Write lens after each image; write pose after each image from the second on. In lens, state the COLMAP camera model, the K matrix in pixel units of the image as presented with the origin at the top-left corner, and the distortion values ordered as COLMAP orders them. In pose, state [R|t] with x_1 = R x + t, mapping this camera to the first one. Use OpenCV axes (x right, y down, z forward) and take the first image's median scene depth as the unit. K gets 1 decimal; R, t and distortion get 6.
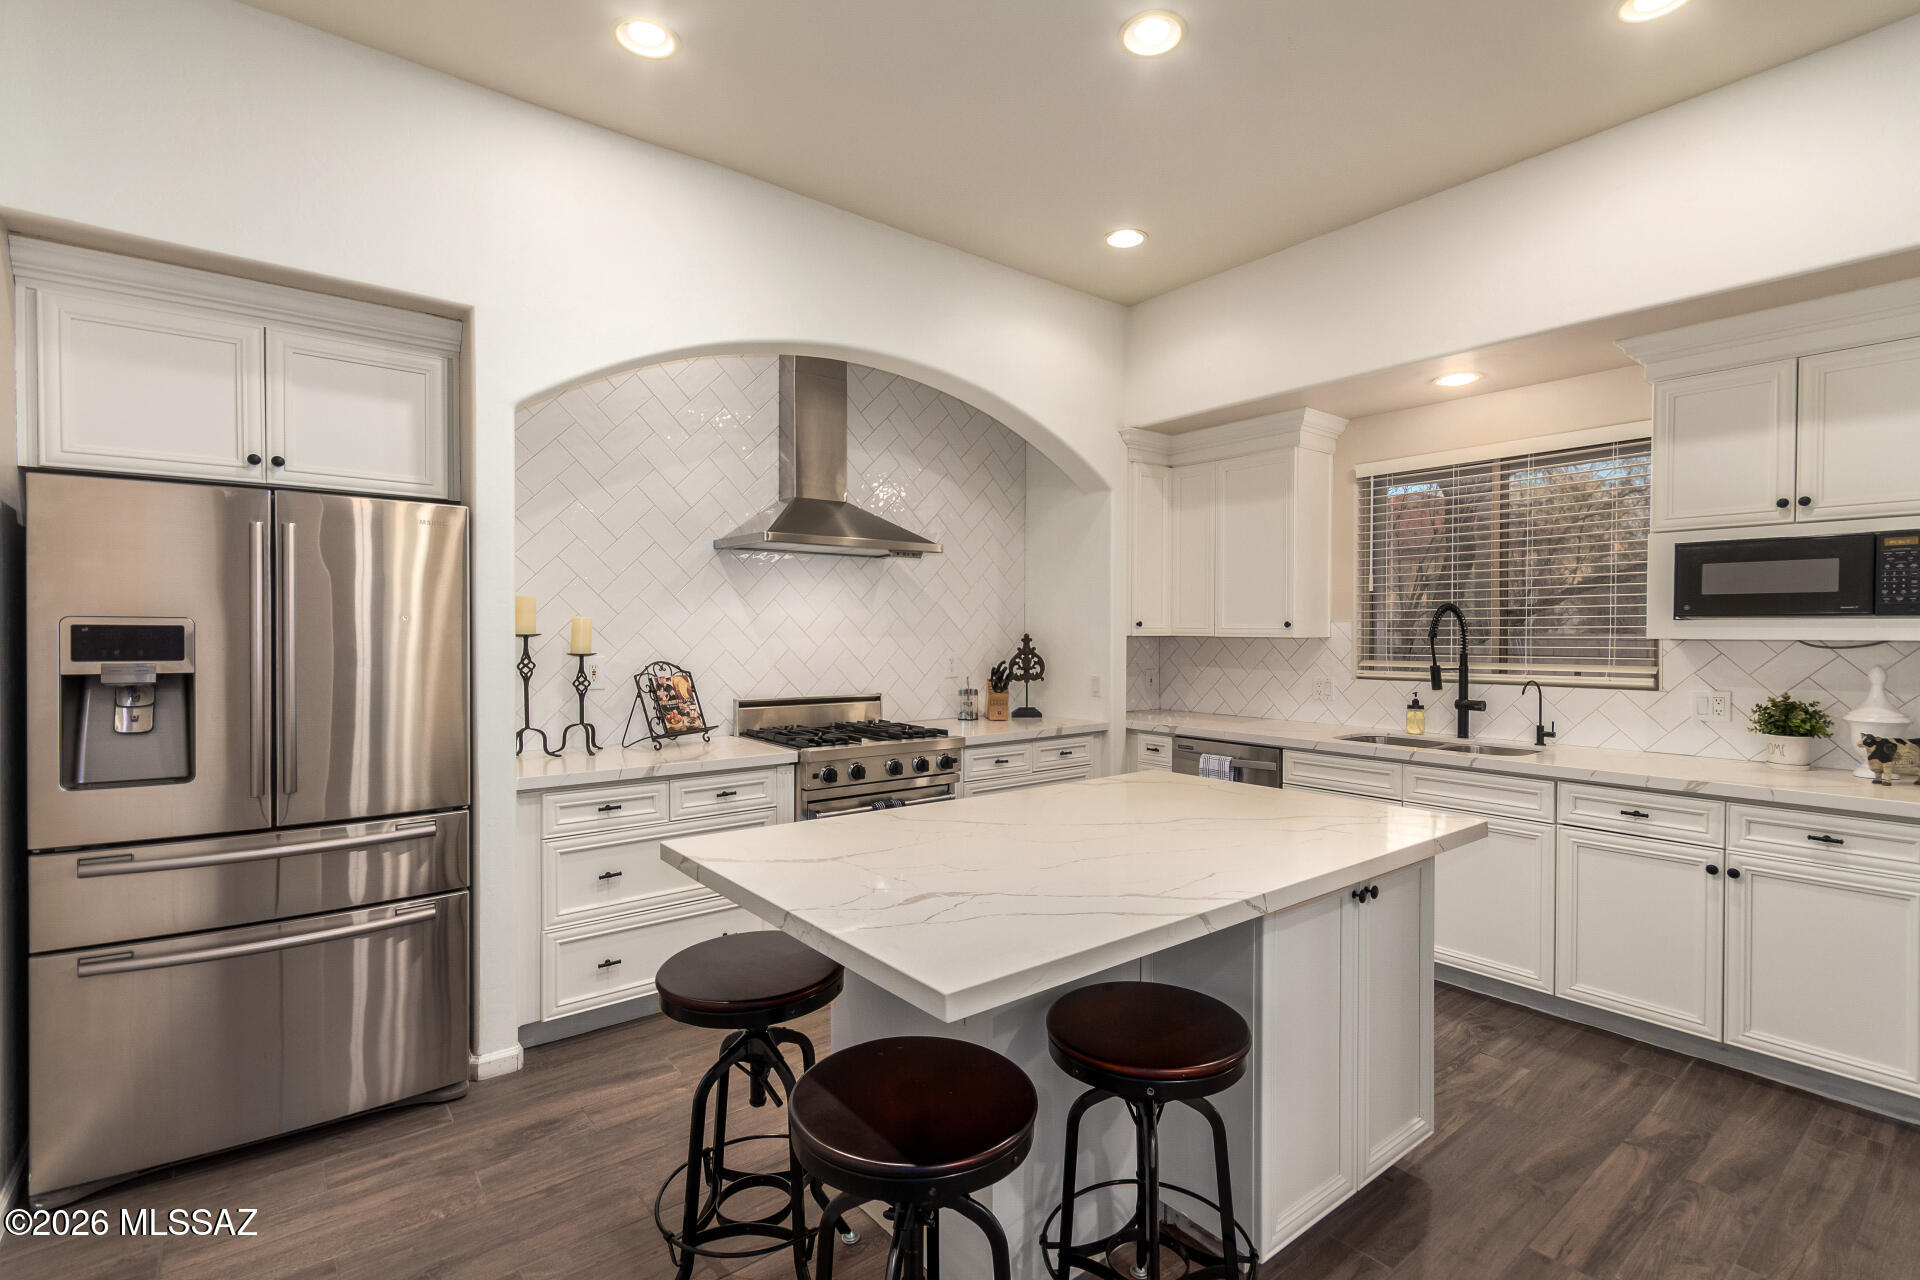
lens RADIAL K [[893.6, 0, 964.8], [0, 893.6, 641.6], [0, 0, 1]] dist [0.000380, 0.000185]
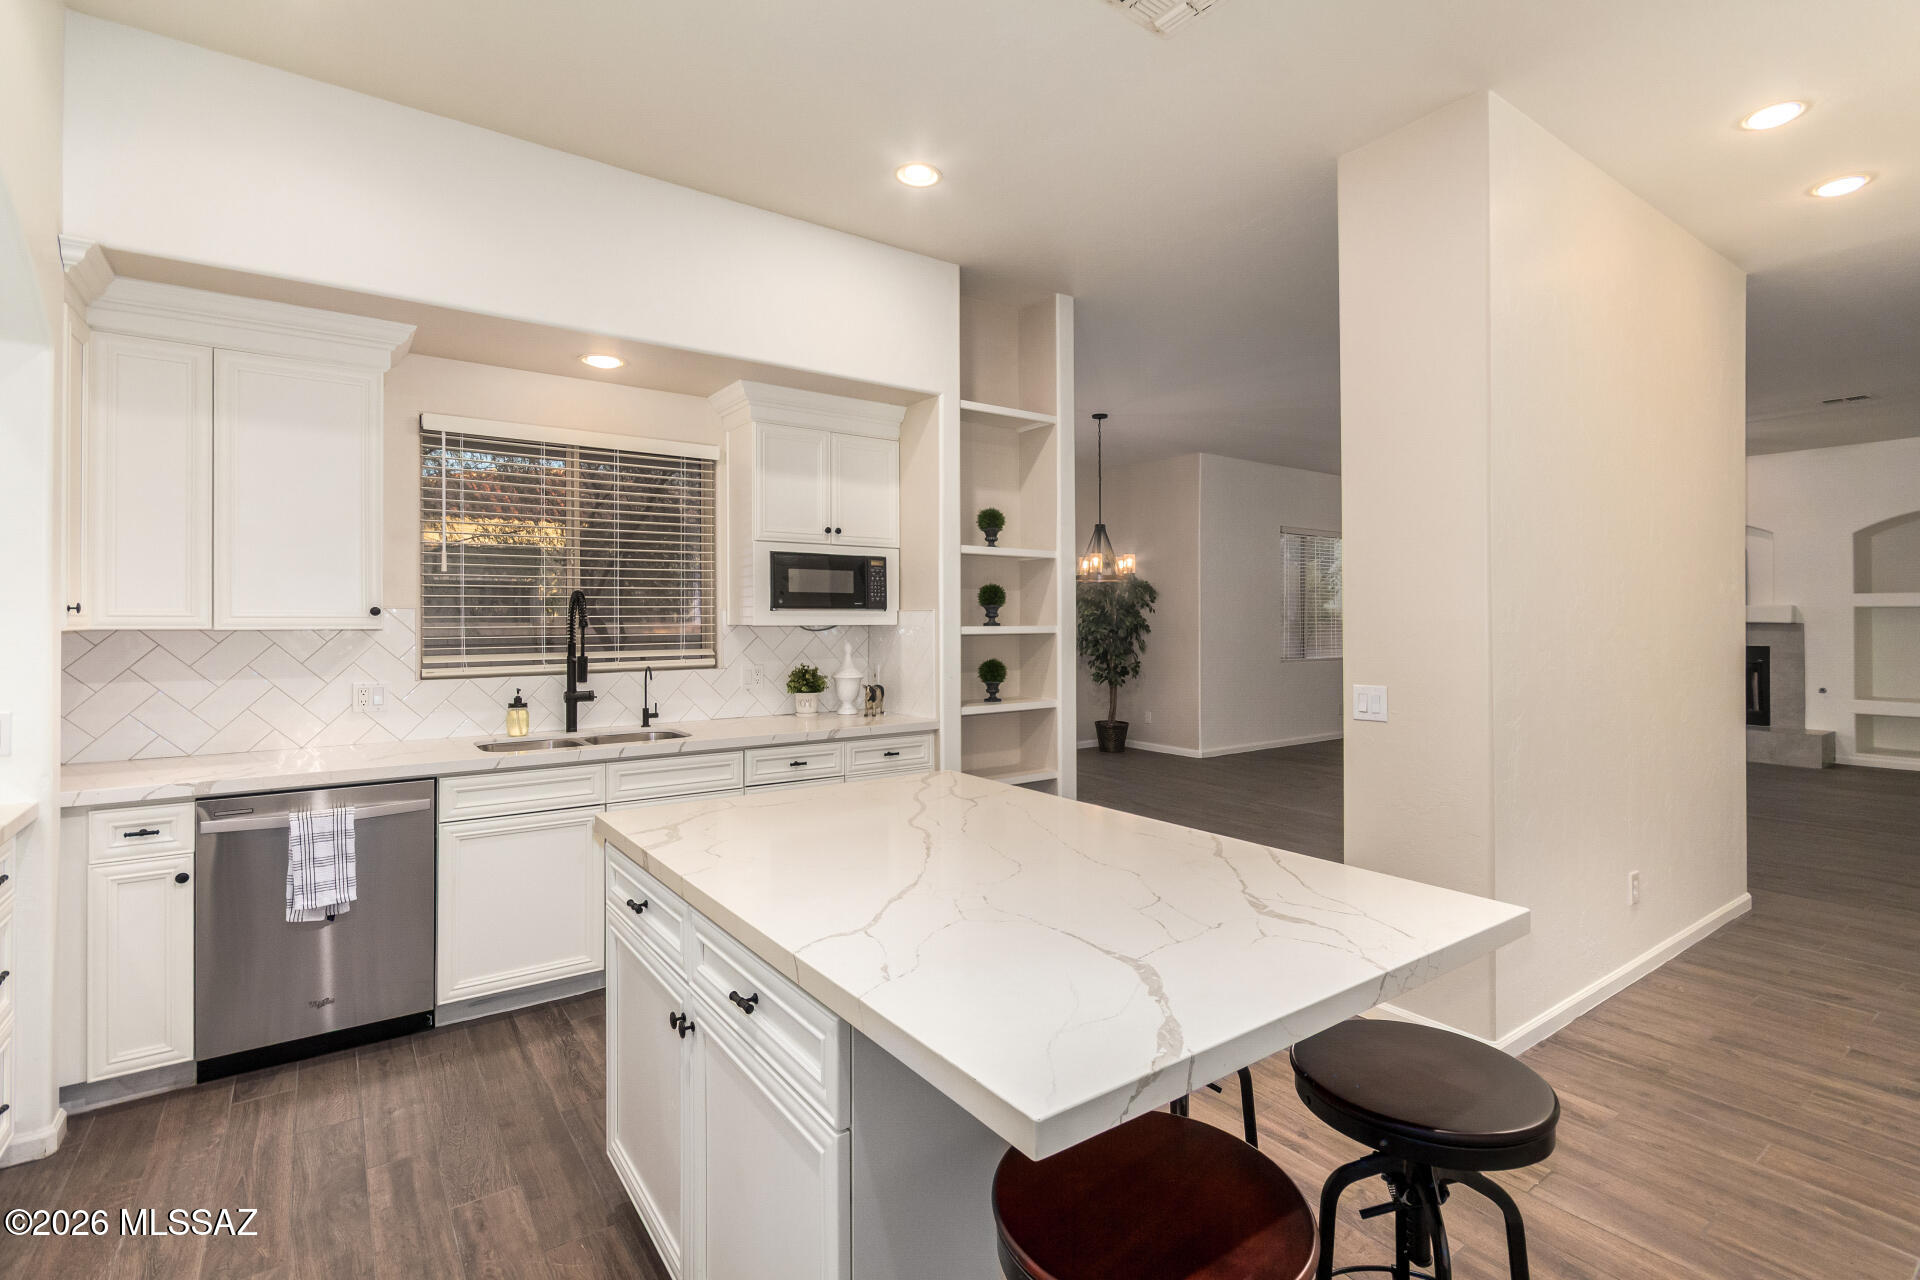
lens RADIAL K [[893.6, 0, 1005.4], [0, 893.6, 605.9], [0, 0, 1]] dist [0.000380, 0.000185]
pose [[0.018946, 0.015679, 0.999698, -0.411305], [0.015572, 0.999751, -0.015975, -0.004182], [-0.999699, 0.015870, 0.018697, 0.548183]]
